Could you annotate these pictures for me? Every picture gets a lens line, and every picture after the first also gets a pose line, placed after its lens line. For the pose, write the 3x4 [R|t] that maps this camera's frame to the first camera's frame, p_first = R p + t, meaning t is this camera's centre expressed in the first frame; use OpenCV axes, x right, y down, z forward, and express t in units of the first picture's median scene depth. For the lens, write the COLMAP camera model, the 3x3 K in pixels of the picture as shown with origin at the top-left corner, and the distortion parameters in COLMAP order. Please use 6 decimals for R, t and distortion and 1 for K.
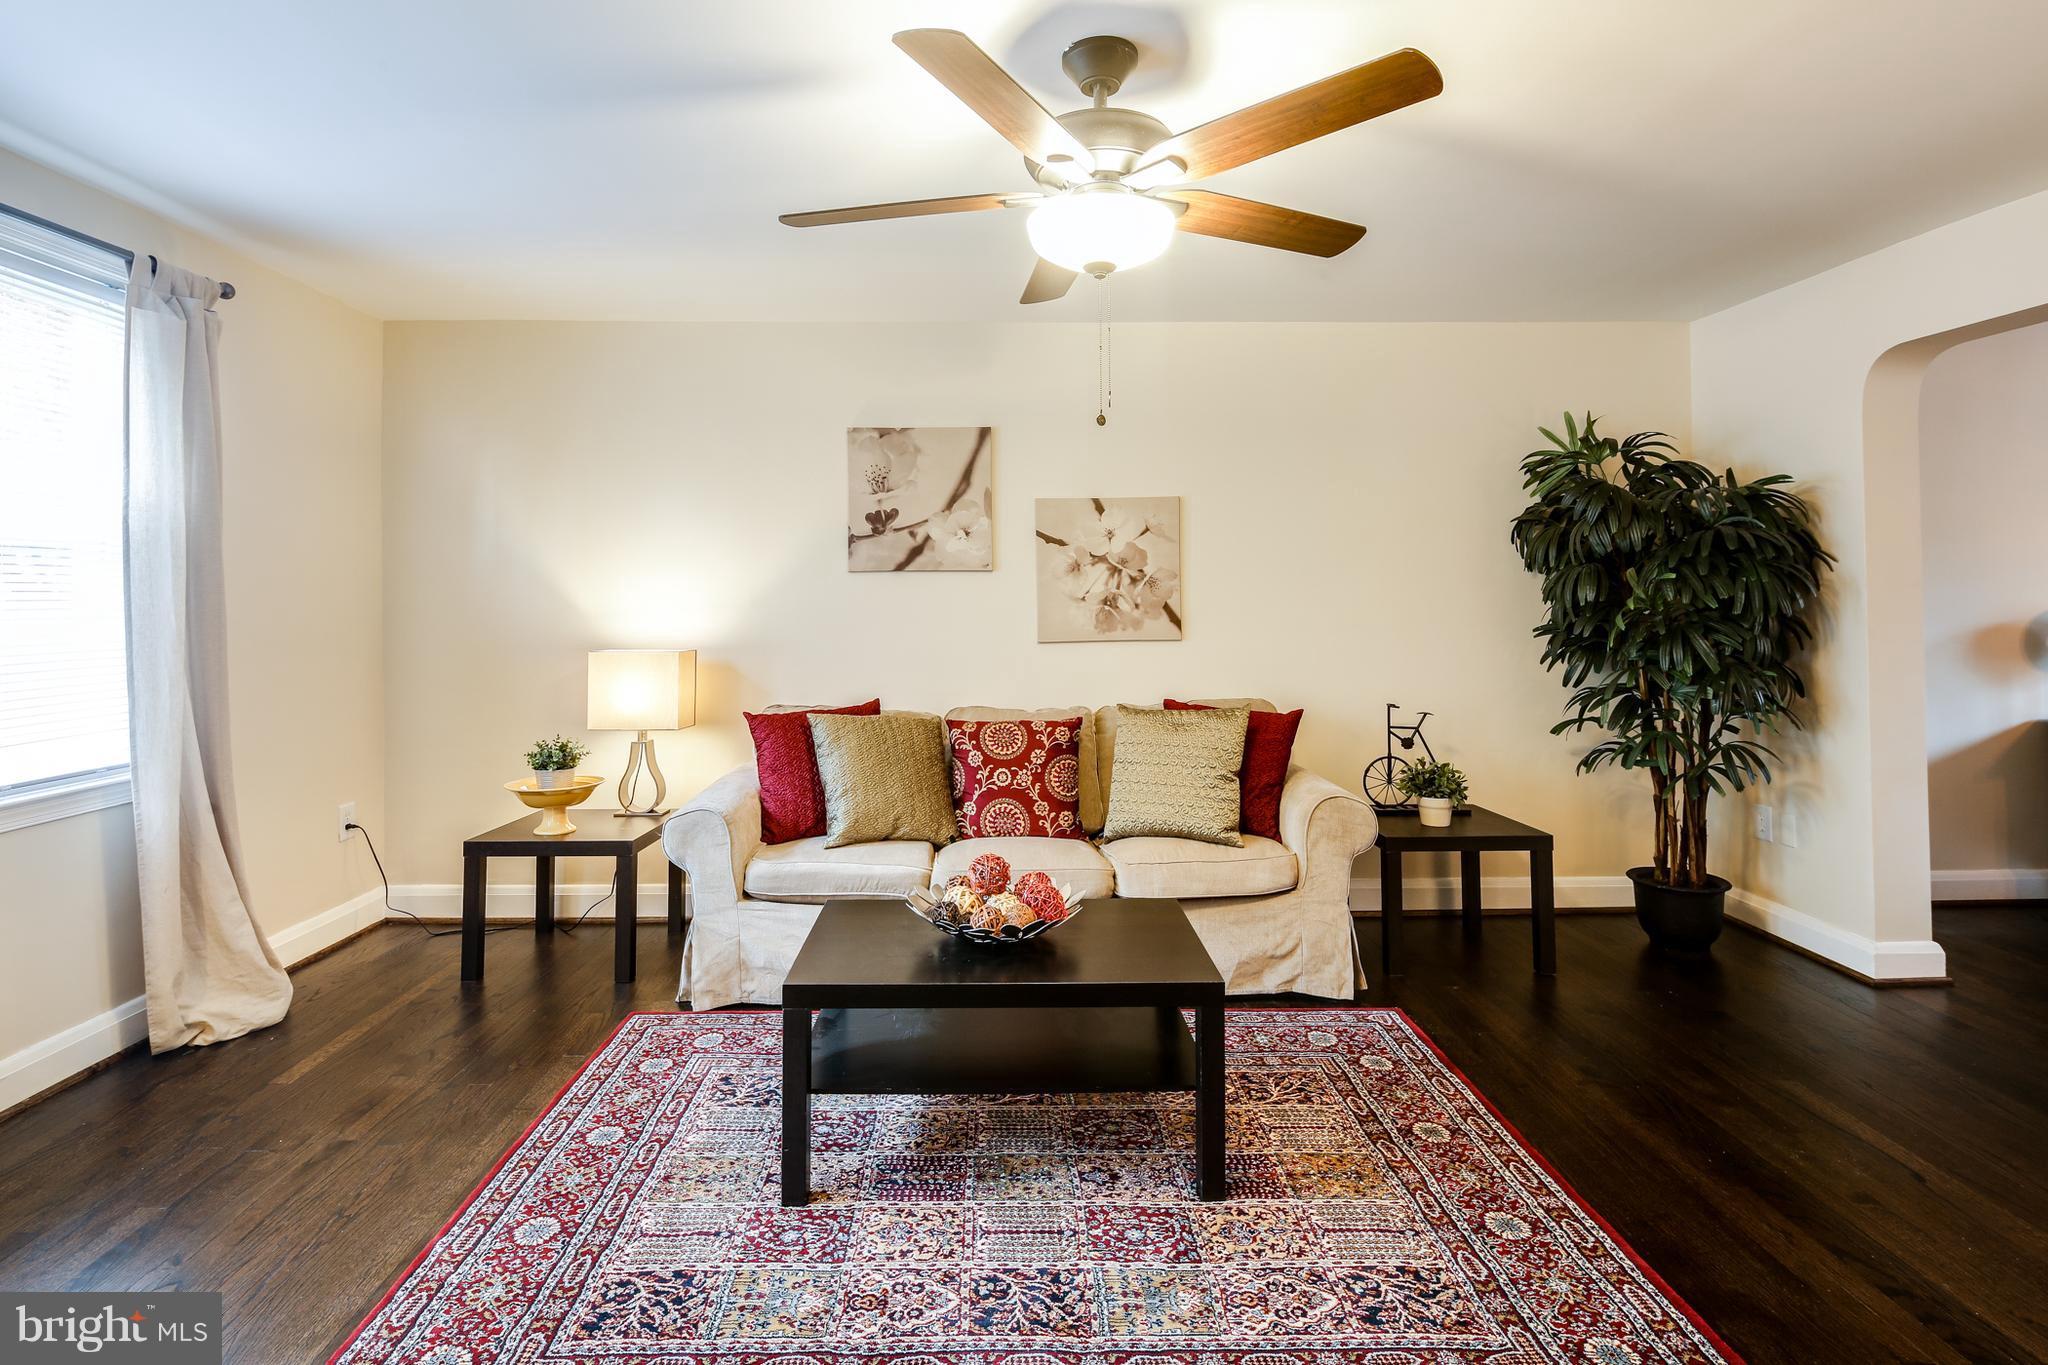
lens RADIAL K [[1001.0, 0, 991.1], [0, 1001.0, 595.2], [0, 0, 1]] dist [0.000842, -0.001467]
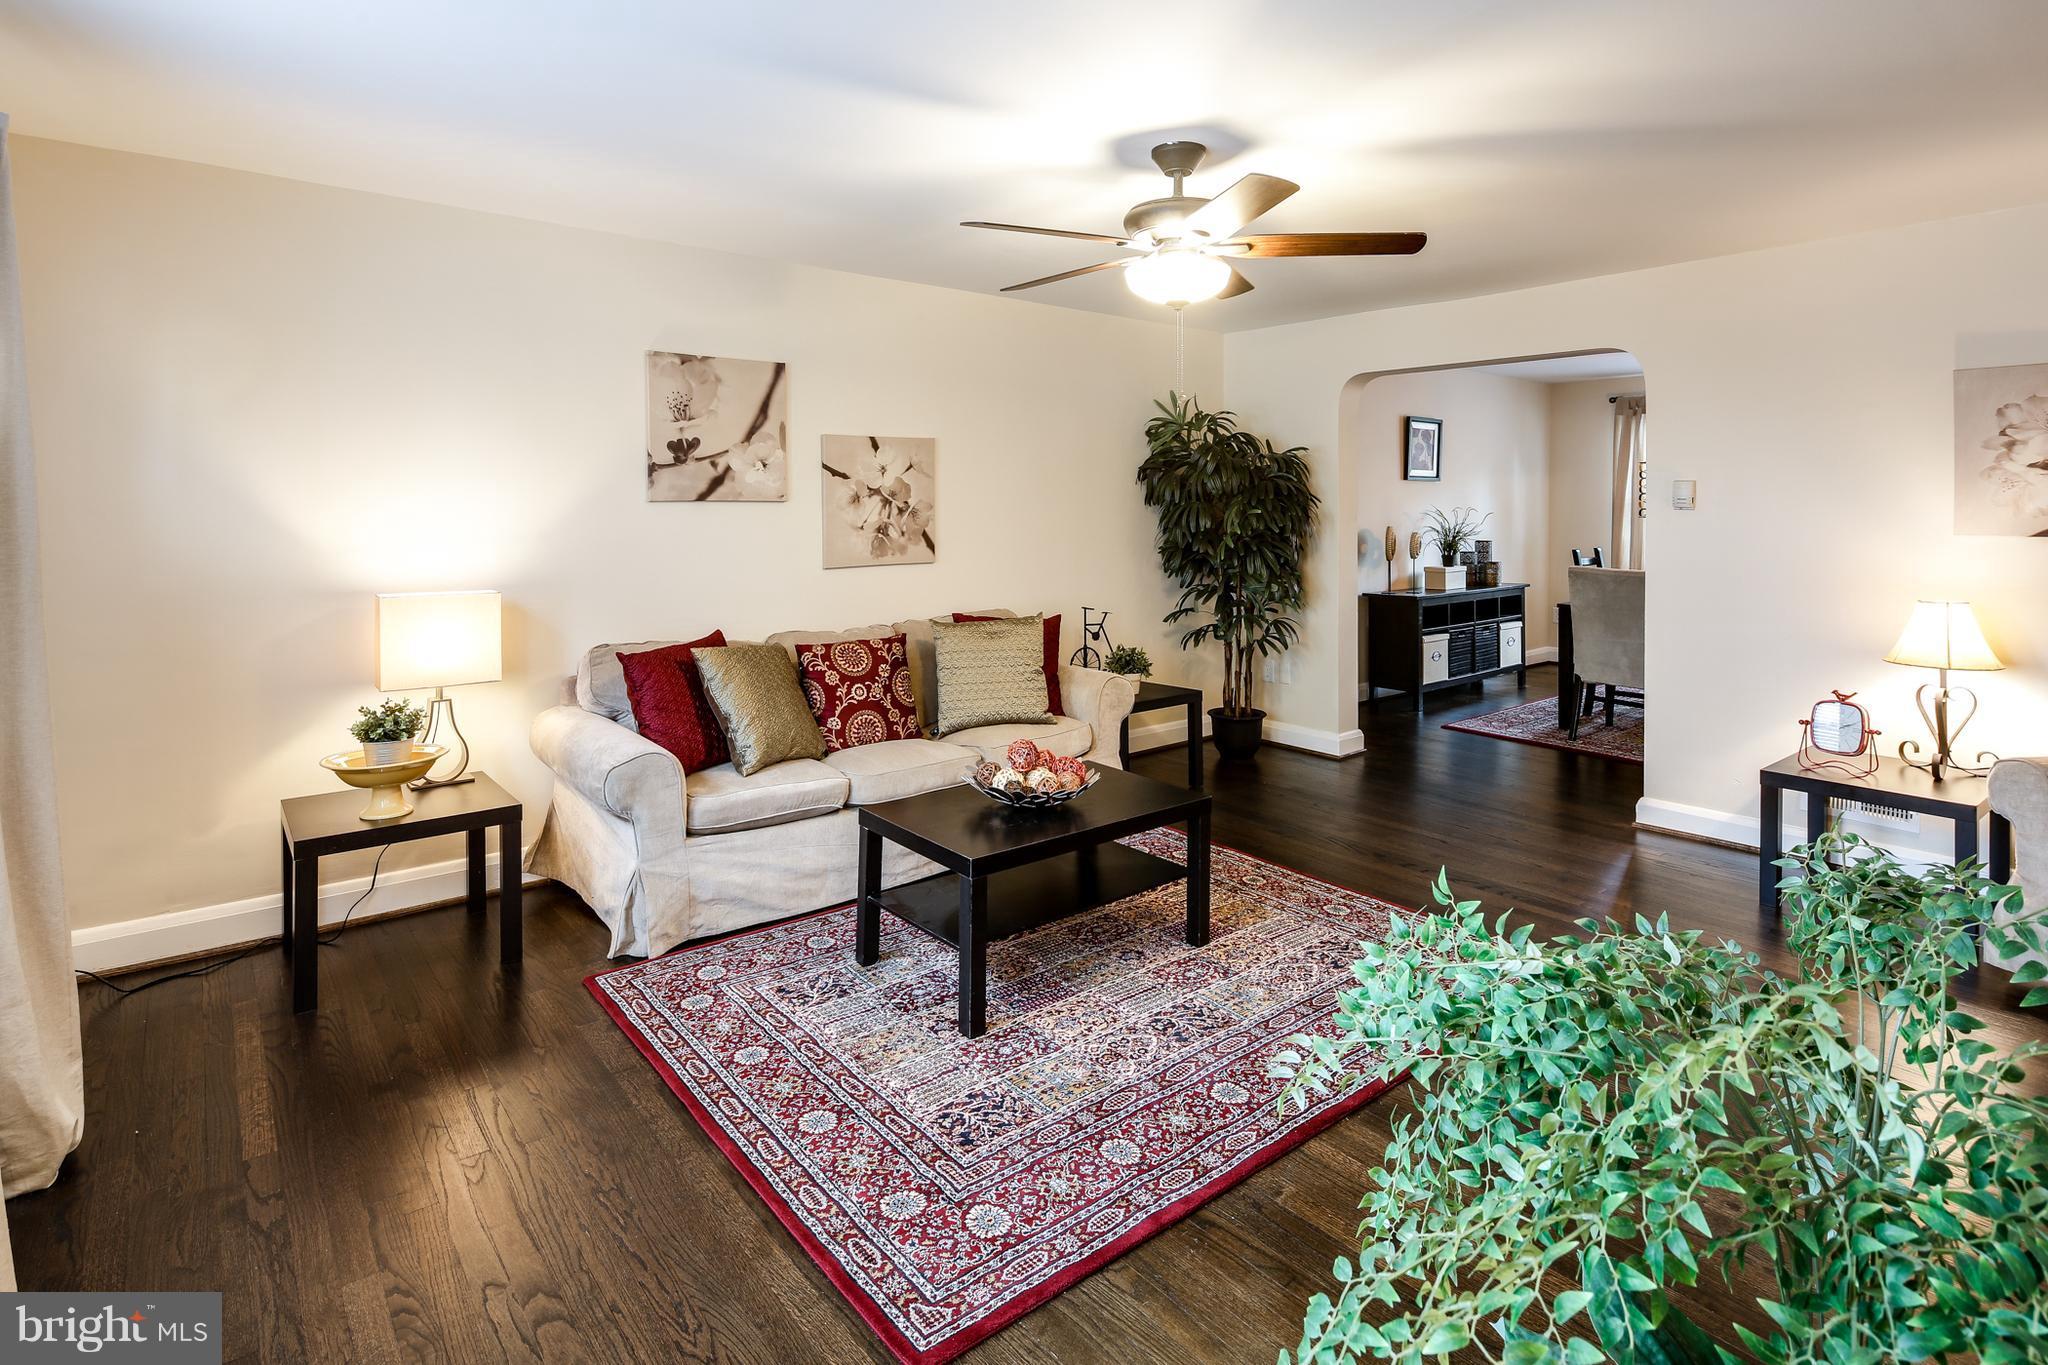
lens RADIAL K [[1053.6, 0, 1021.3], [0, 1053.6, 536.9], [0, 0, 1]] dist [0.000501, -0.000497]
pose [[0.778311, -0.013558, 0.627732, -0.573096], [-0.005519, 0.999580, 0.028432, -0.023054], [-0.627854, -0.025593, 0.777910, -0.012695]]
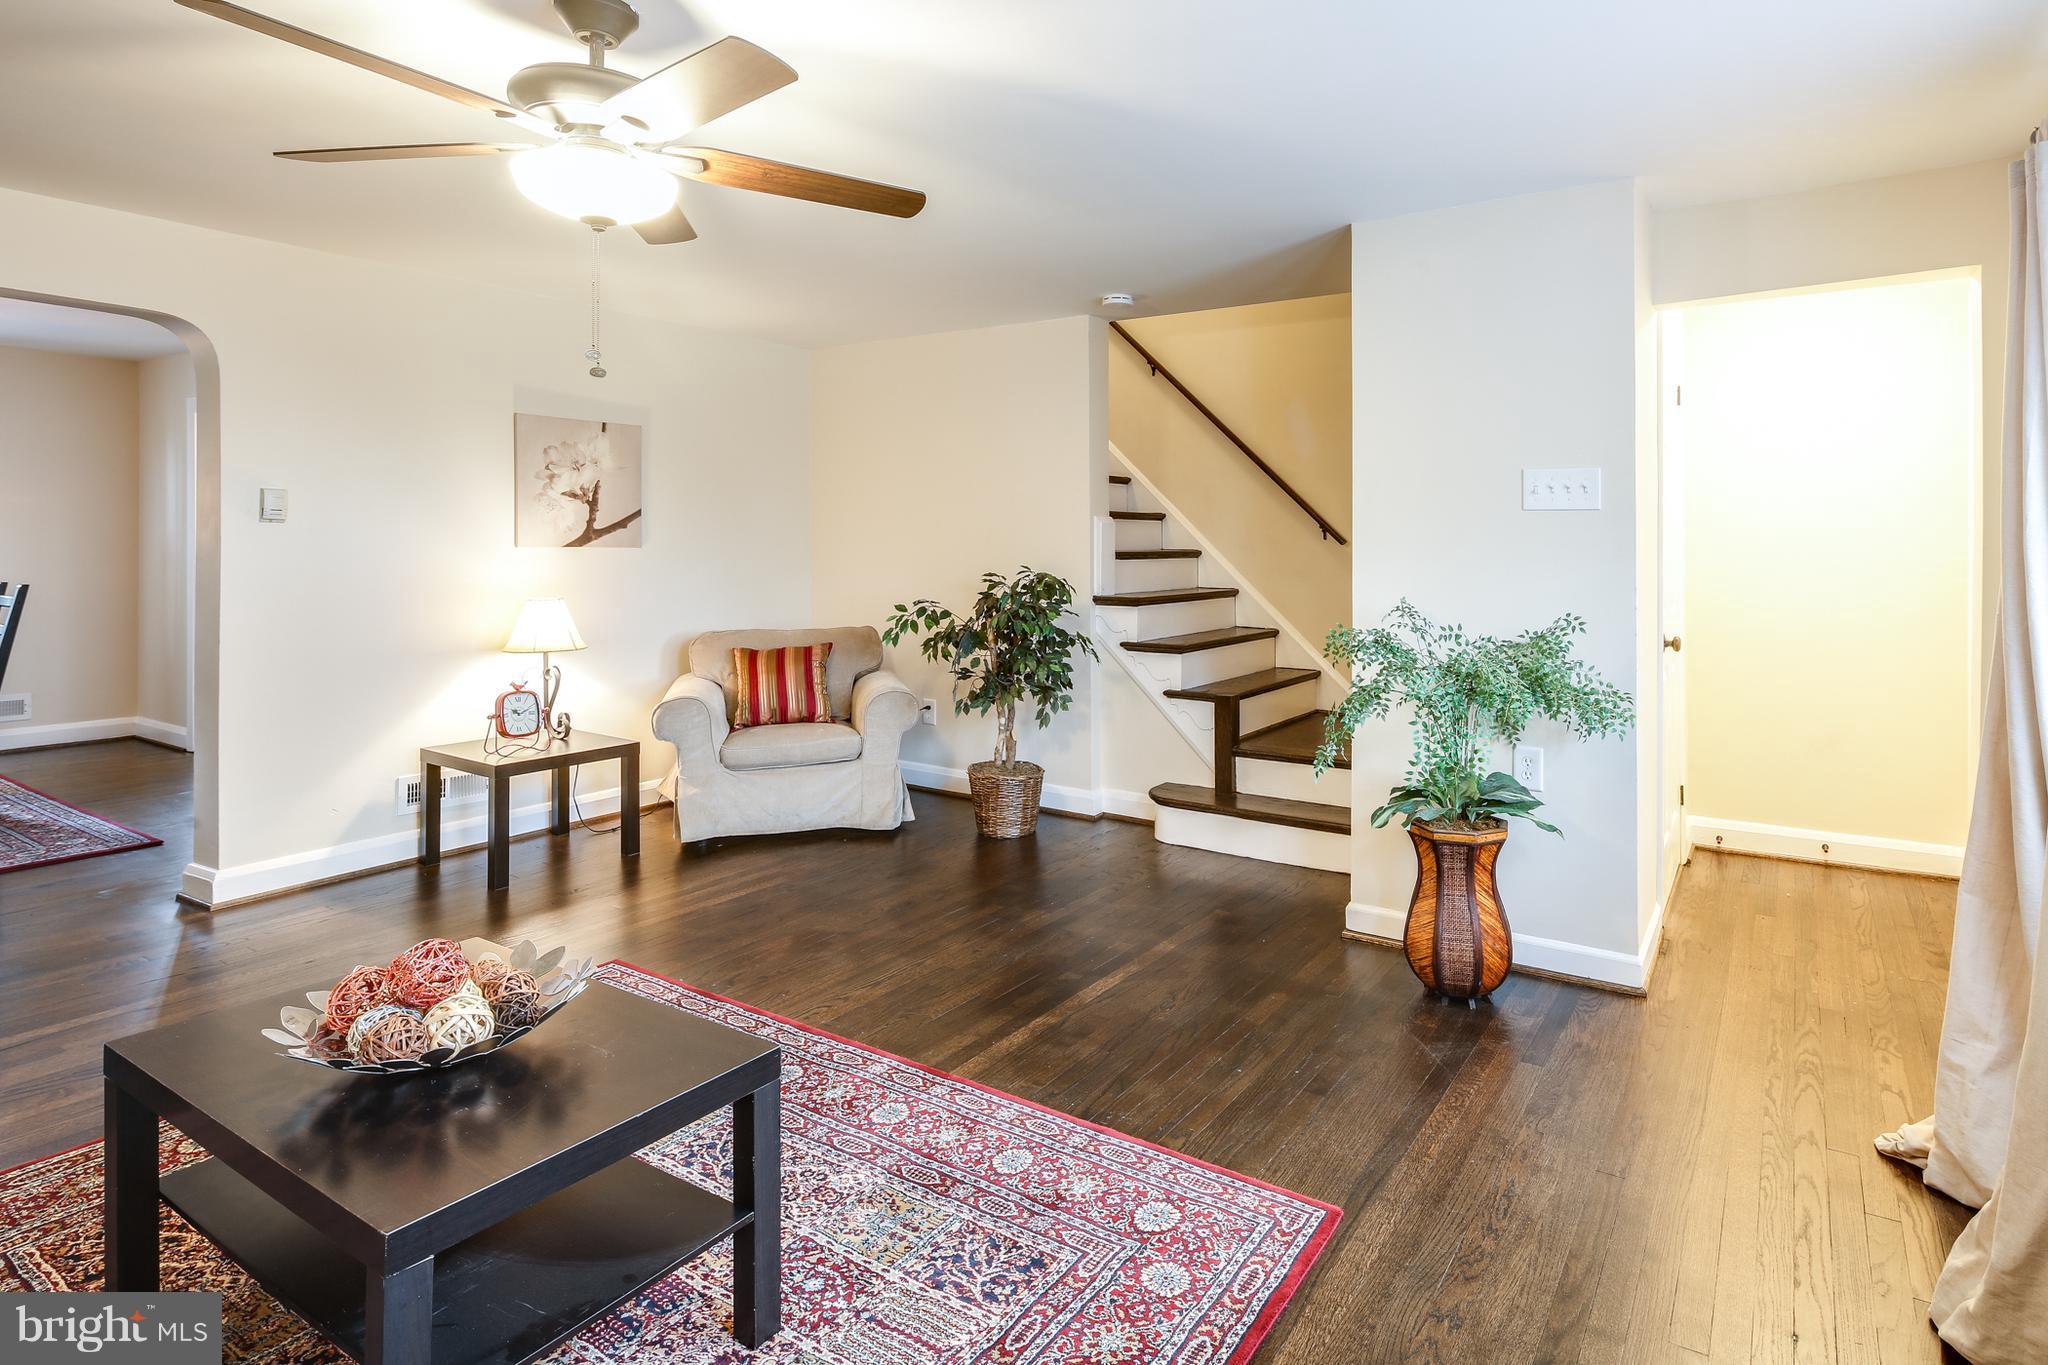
lens RADIAL K [[1047.5, 0, 1157.8], [0, 1047.5, 548.0], [0, 0, 1]] dist [-0.001276, -0.001457]
pose [[-0.859035, -0.002174, 0.511912, -0.524980], [-0.003373, 0.999993, -0.001414, 0.000678], [-0.511906, -0.002942, -0.859036, 0.928465]]
